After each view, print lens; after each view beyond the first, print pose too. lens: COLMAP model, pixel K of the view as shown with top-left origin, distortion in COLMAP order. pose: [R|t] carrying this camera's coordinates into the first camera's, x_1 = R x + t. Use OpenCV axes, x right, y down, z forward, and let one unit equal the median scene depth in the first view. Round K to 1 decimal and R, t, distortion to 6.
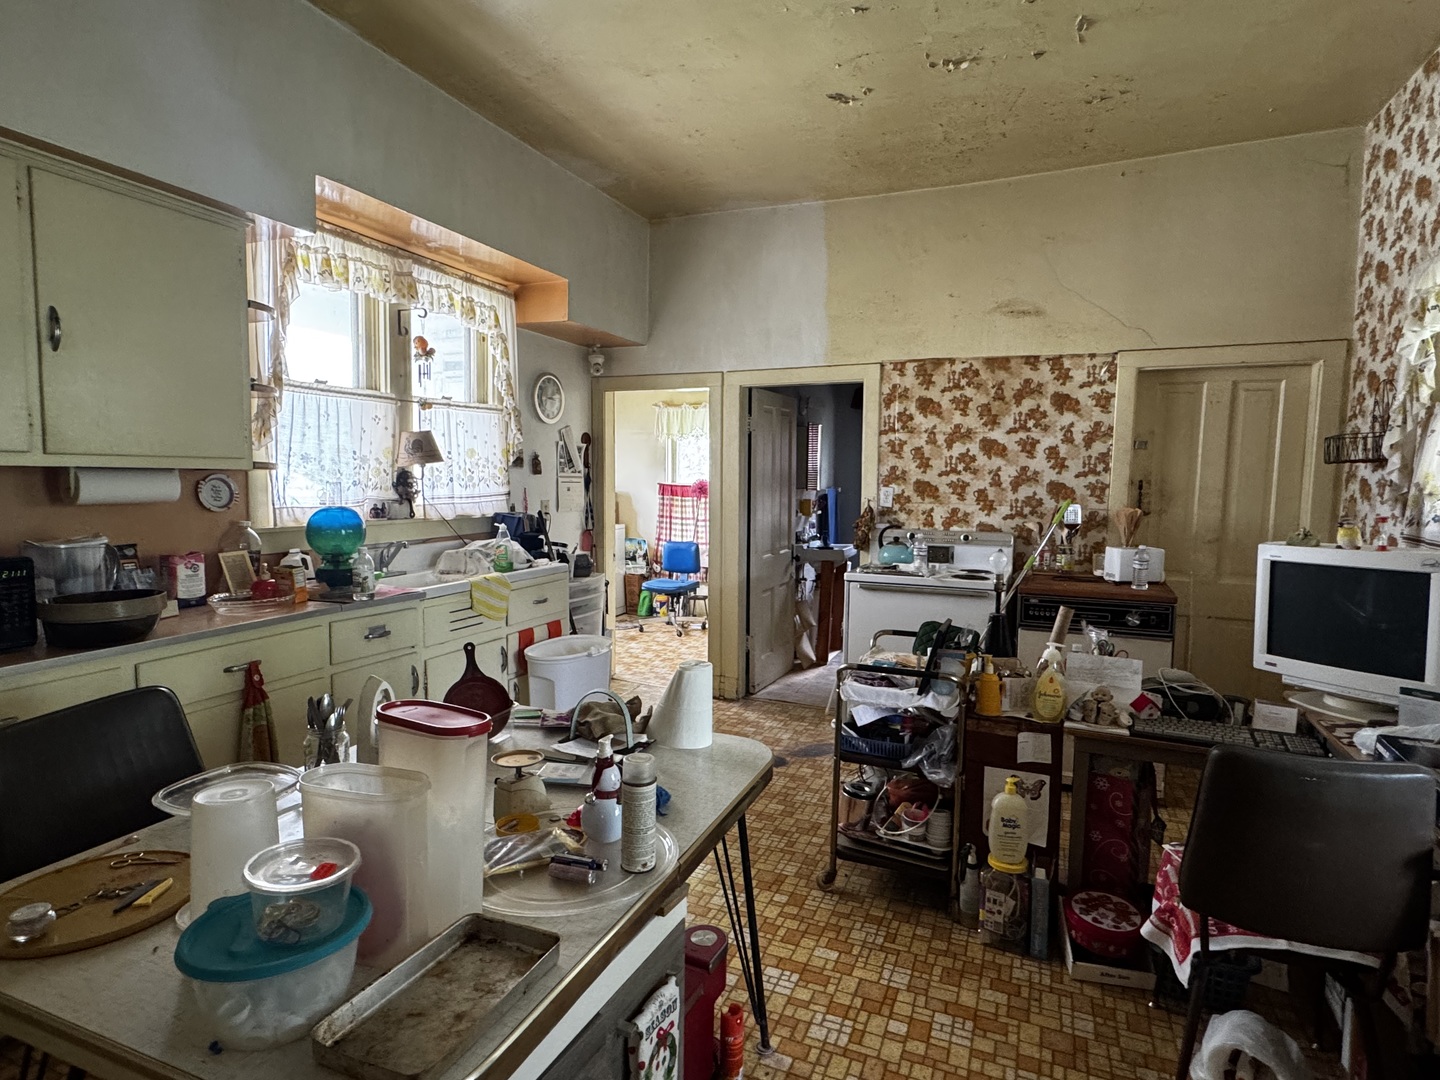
lens RADIAL K [[769.8, 0, 722.7], [0, 769.8, 539.3], [0, 0, 1]] dist [0.000209, -0.000031]
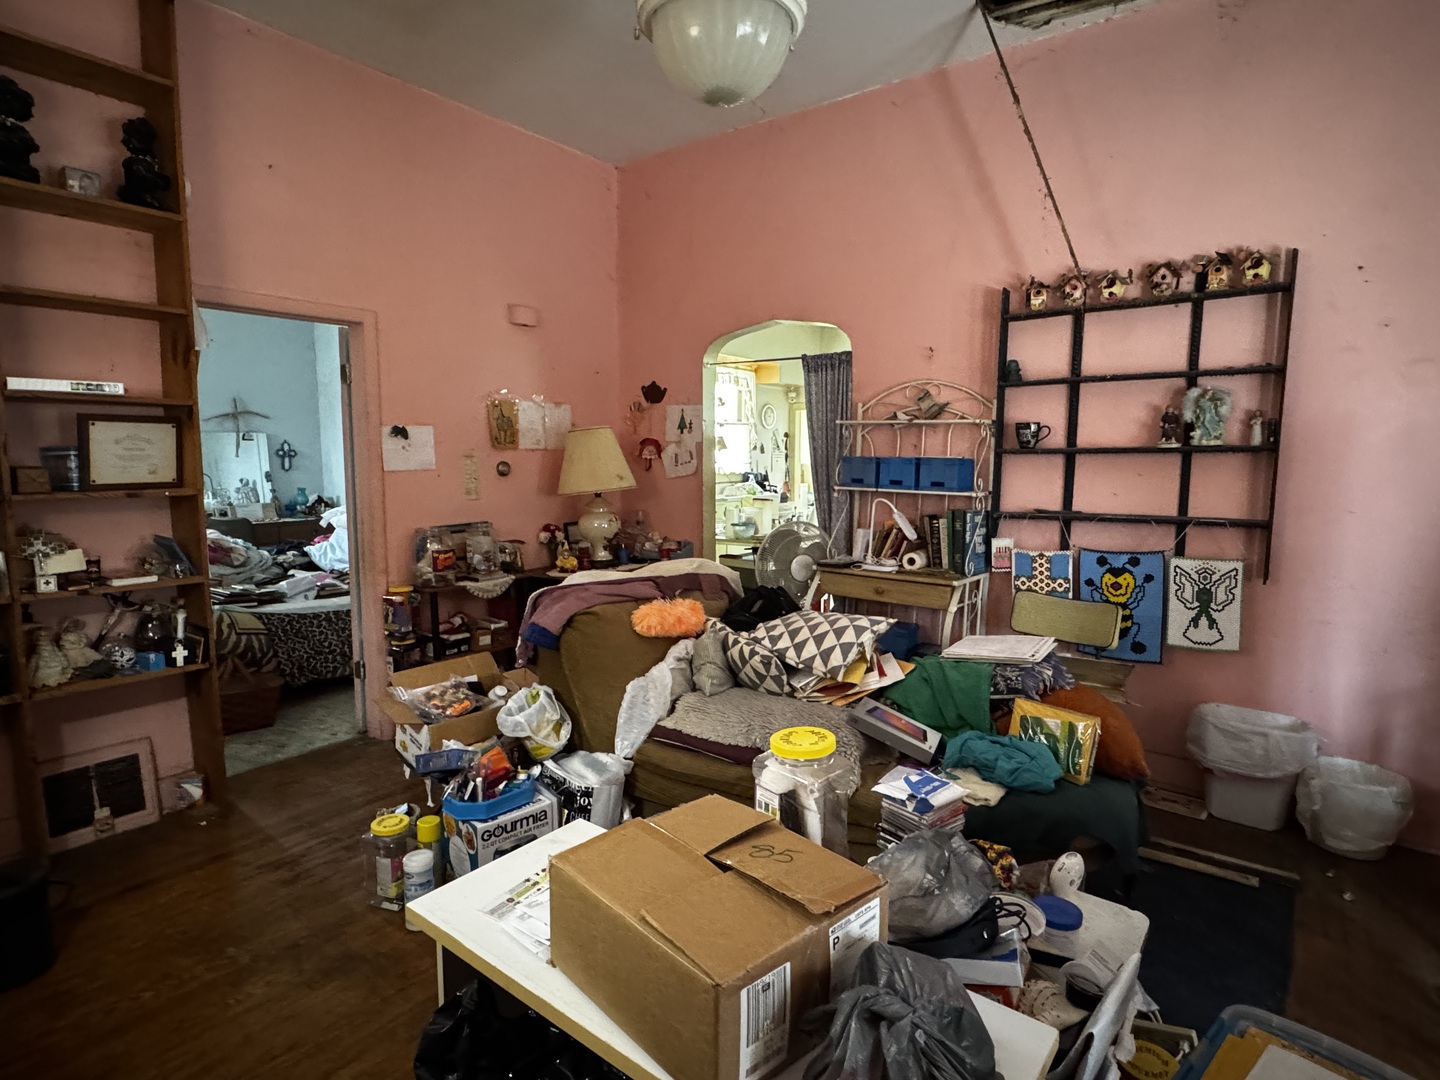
lens RADIAL K [[769.8, 0, 720.5], [0, 769.8, 539.2], [0, 0, 1]] dist [0.000209, -0.000031]
pose [[0.969693, 0.020187, -0.243492, 1.182079], [-0.012130, 0.999330, 0.034544, 0.562022], [0.244026, -0.030543, 0.969288, -7.830774]]
